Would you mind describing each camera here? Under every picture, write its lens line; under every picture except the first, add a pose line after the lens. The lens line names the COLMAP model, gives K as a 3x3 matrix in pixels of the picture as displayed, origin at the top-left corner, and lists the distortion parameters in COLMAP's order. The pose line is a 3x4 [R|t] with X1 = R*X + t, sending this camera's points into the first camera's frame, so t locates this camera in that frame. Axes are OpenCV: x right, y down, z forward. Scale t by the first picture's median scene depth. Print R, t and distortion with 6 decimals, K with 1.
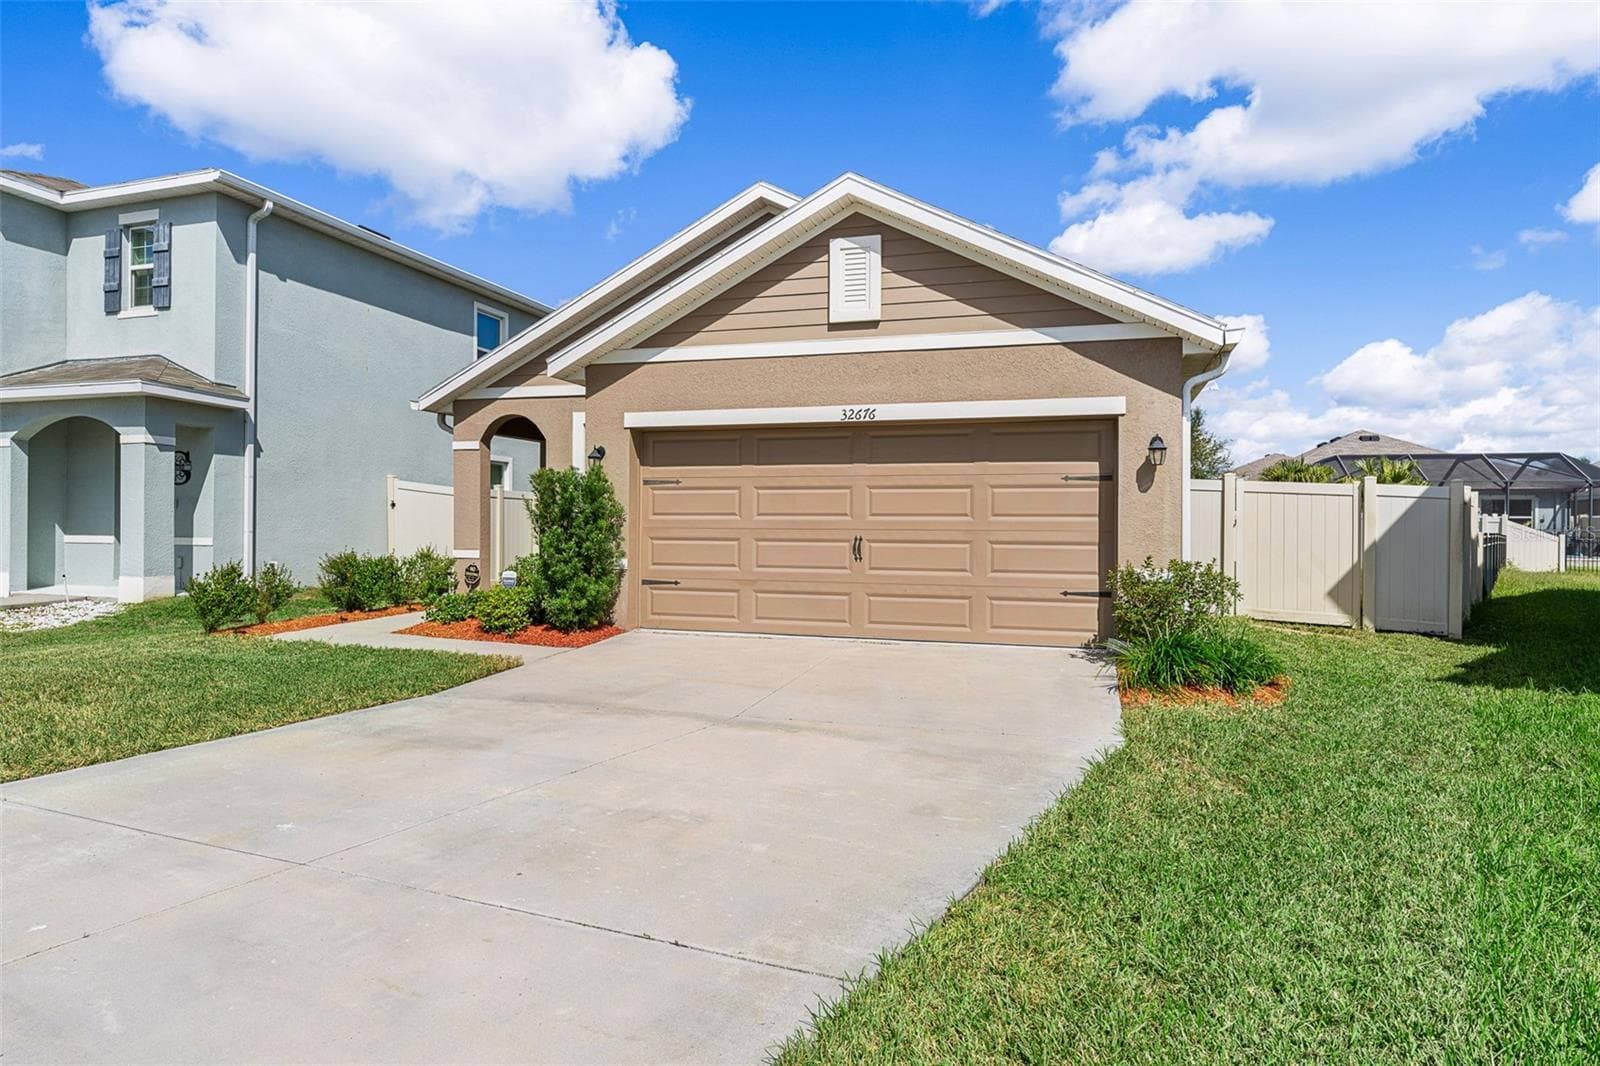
lens RADIAL K [[922.7, 0, 800.0], [0, 922.7, 533.0], [0, 0, 1]] dist [-0.001067, -0.000400]
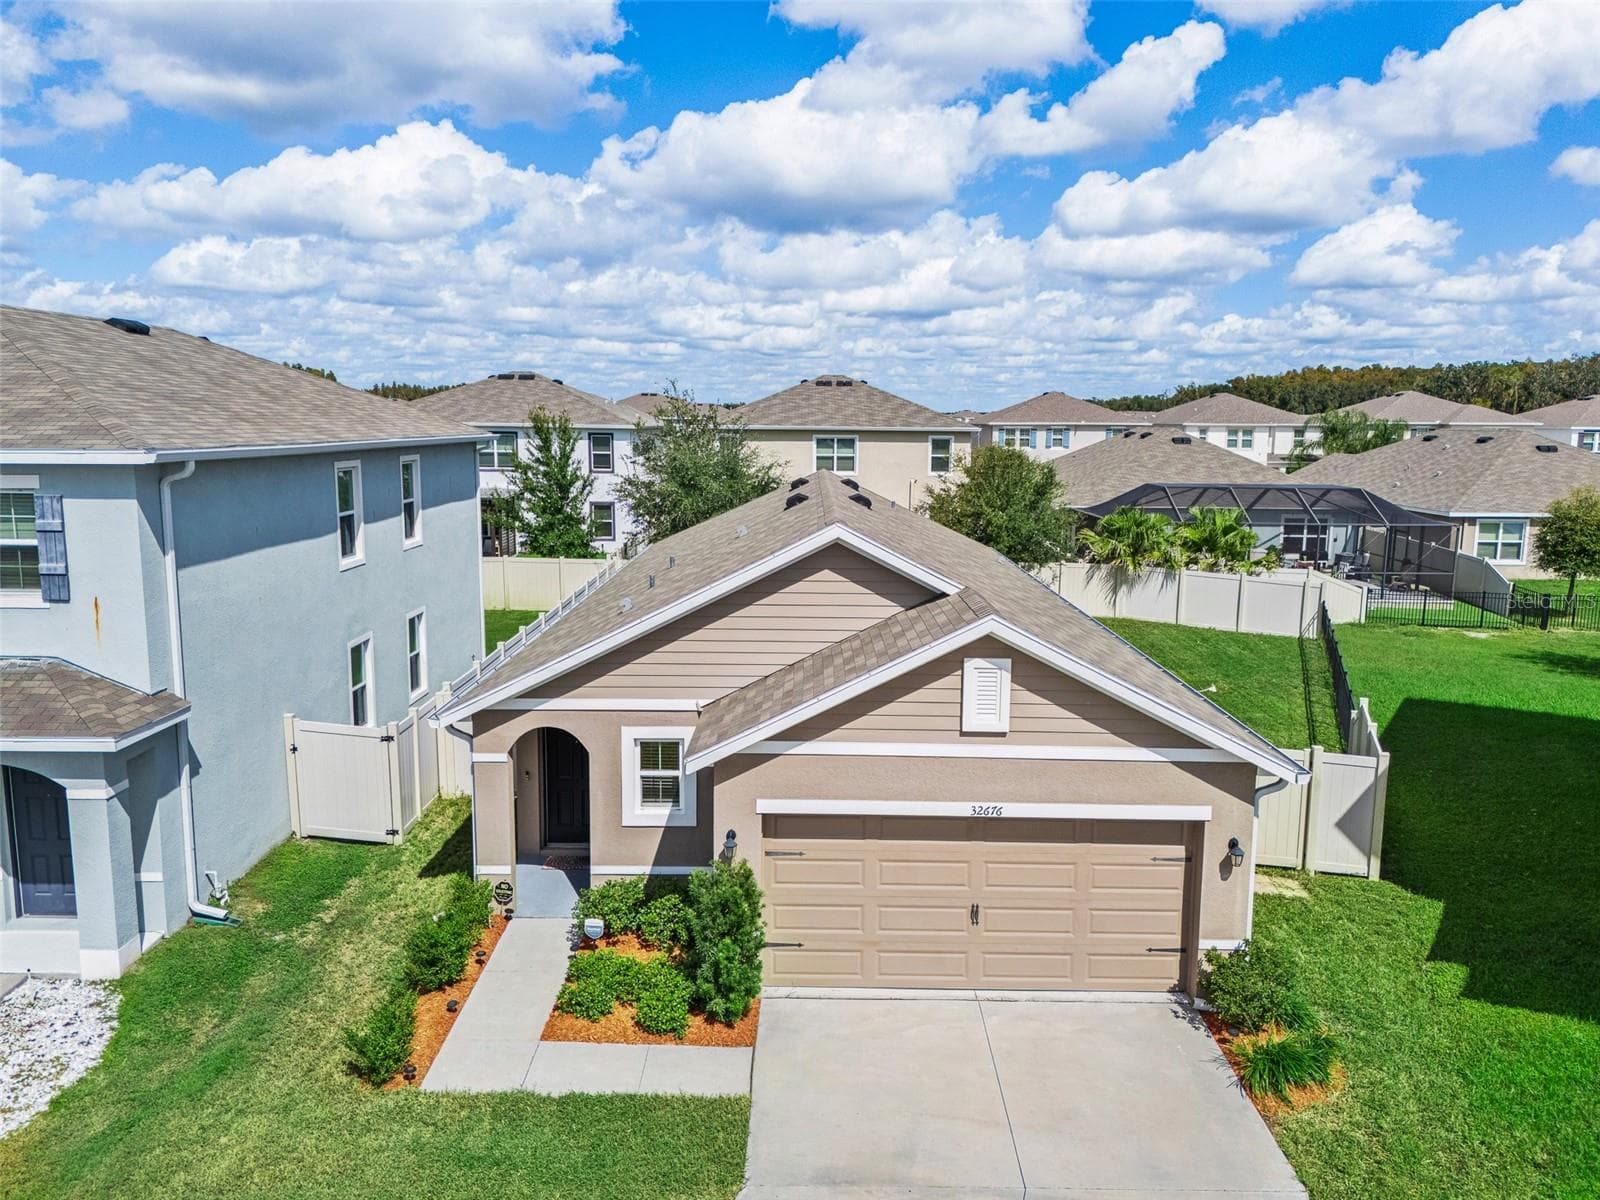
lens RADIAL K [[1166.9, 0, 800.0], [0, 1166.9, 600.0], [0, 0, 1]] dist [0.085815, -0.081597]
pose [[0.955896, -0.045553, 0.290150, -0.518115], [0.001140, 0.988467, 0.151433, -0.555889], [-0.293702, -0.144423, 0.944924, -0.236887]]
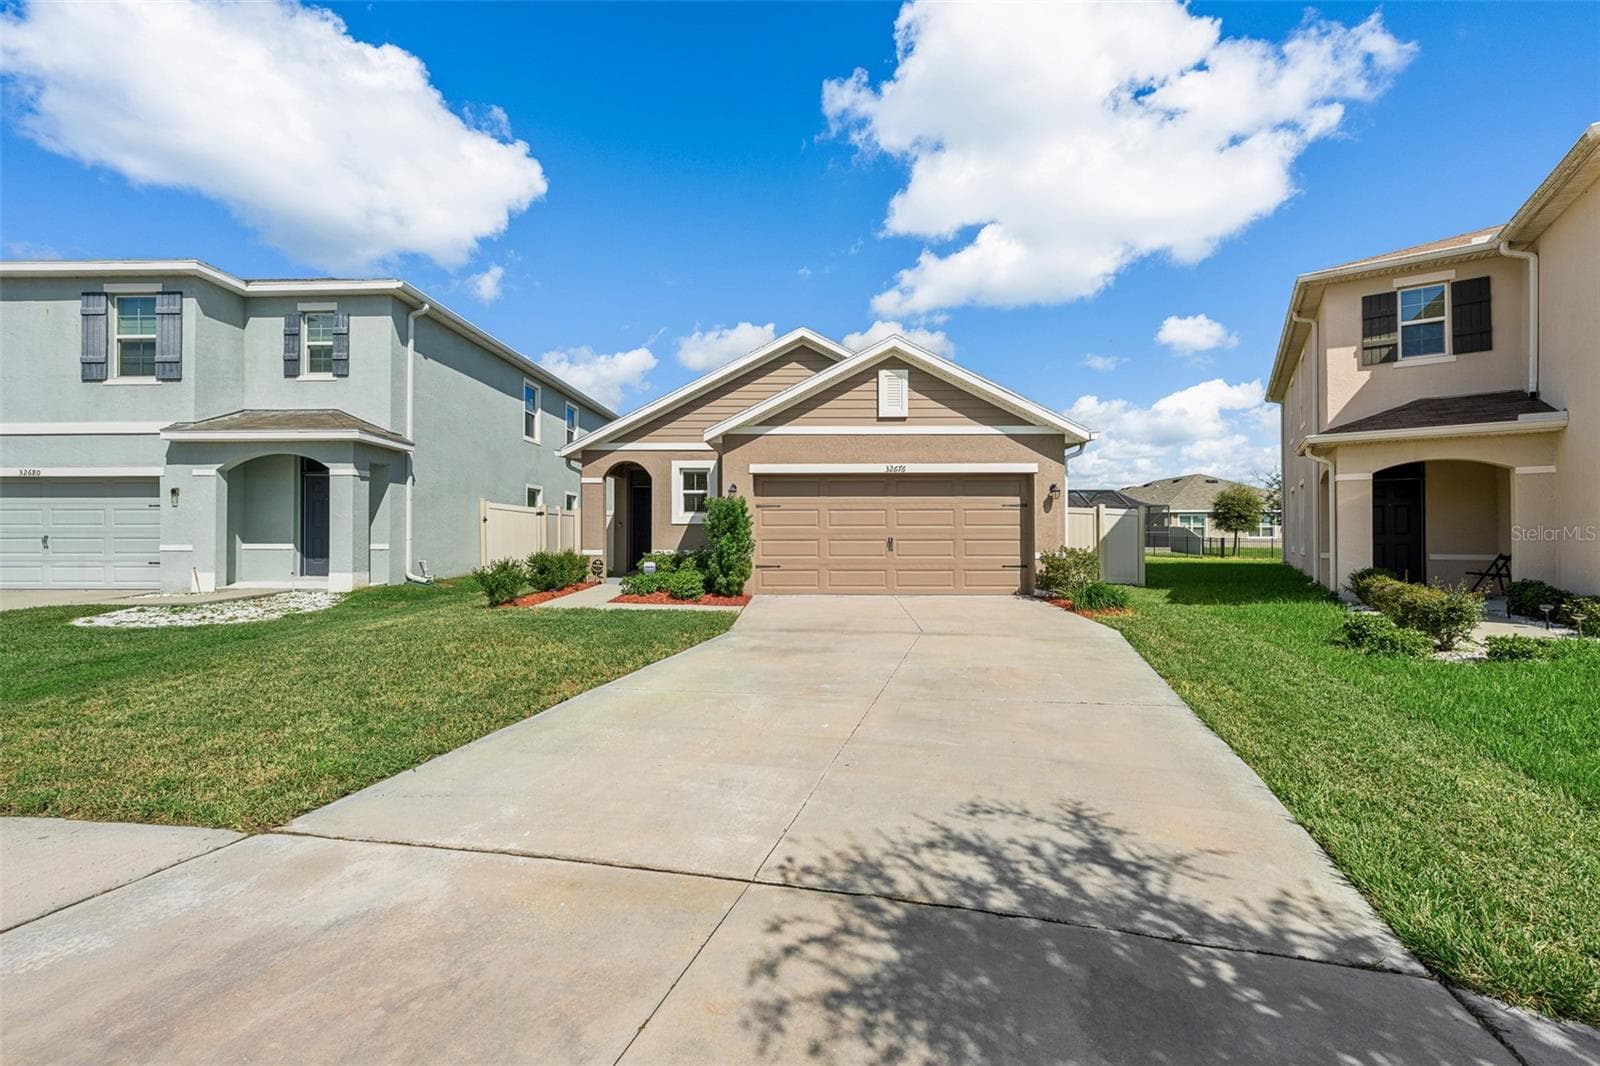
lens RADIAL K [[635.9, 0, 798.1], [0, 635.9, 531.1], [0, 0, 1]] dist [0.000078, -0.000295]
pose [[0.960652, -0.006749, 0.277673, -0.423738], [0.009860, 0.999903, -0.009807, 0.001736], [-0.277580, 0.012159, 0.960626, -0.117673]]
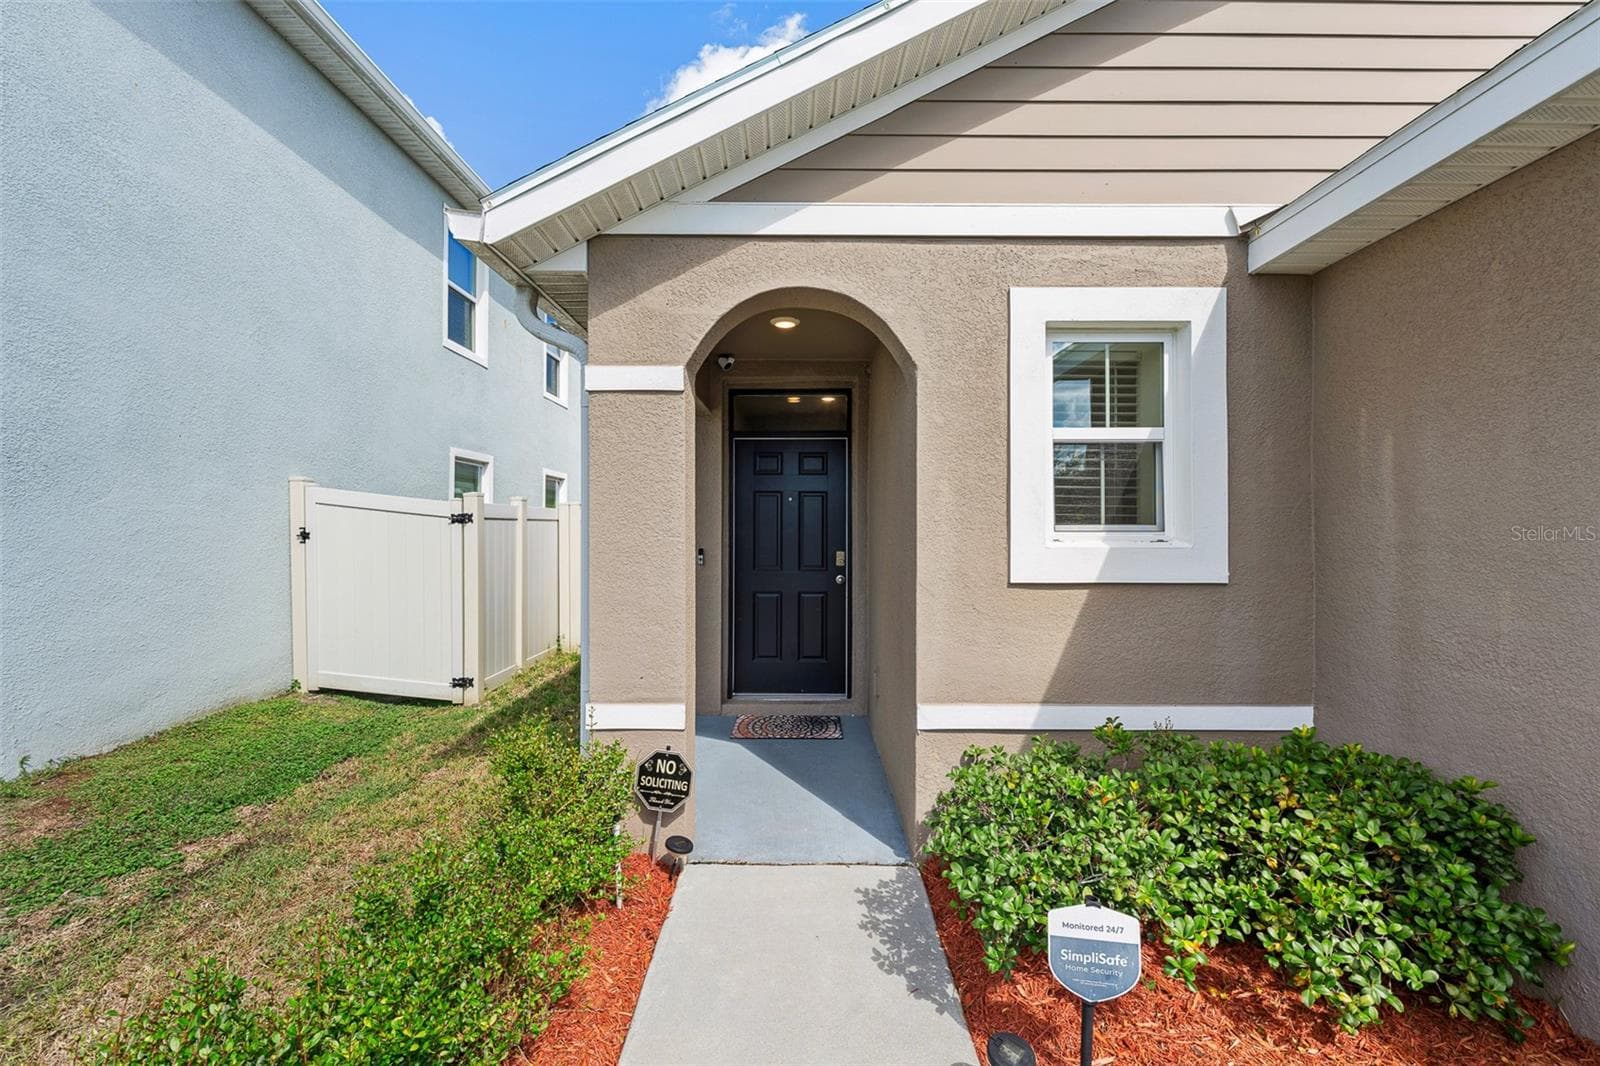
lens RADIAL K [[635.9, 0, 798.1], [0, 635.9, 531.1], [0, 0, 1]] dist [0.000078, -0.000295]
pose [[0.956536, -0.009140, 0.291470, -0.482028], [0.008065, 0.999956, 0.004890, -0.055019], [-0.291502, -0.002327, 0.956567, 0.999867]]
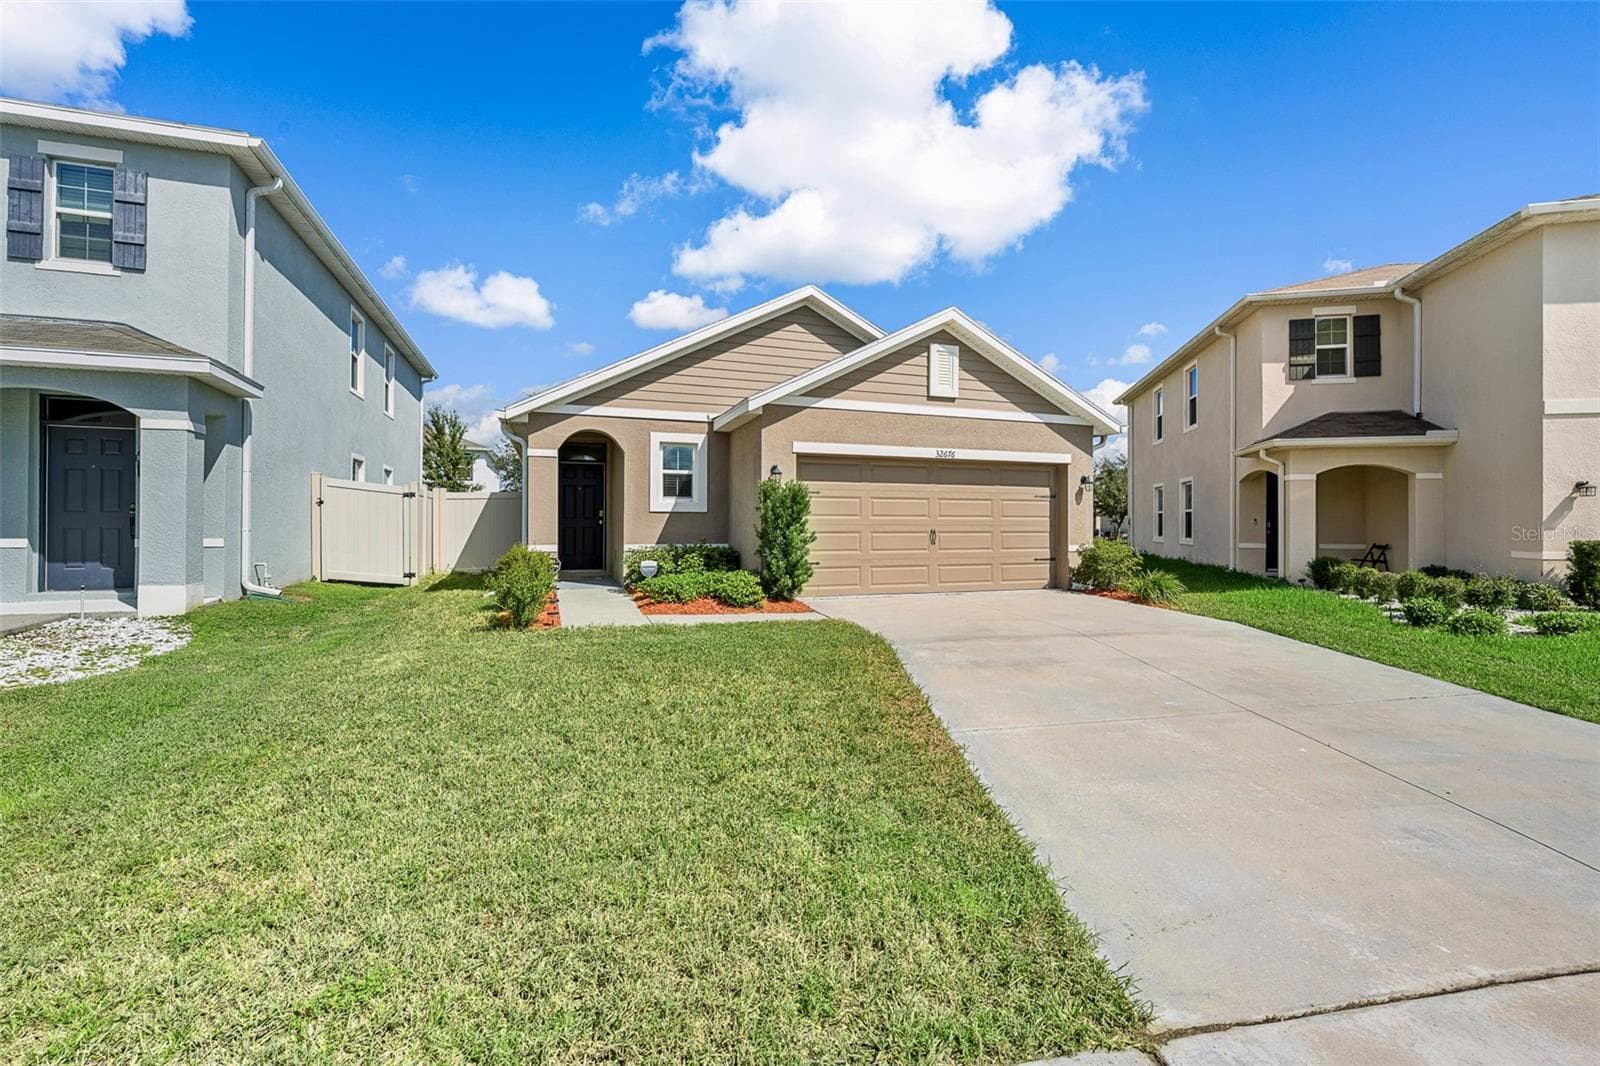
lens RADIAL K [[694.4, 0, 796.0], [0, 694.4, 522.1], [0, 0, 1]] dist [-0.001561, 0.000681]
pose [[0.800211, -0.004020, 0.599706, -0.810331], [0.006092, 0.999980, -0.001426, -0.008433], [-0.599688, 0.004794, 0.800219, 0.166430]]
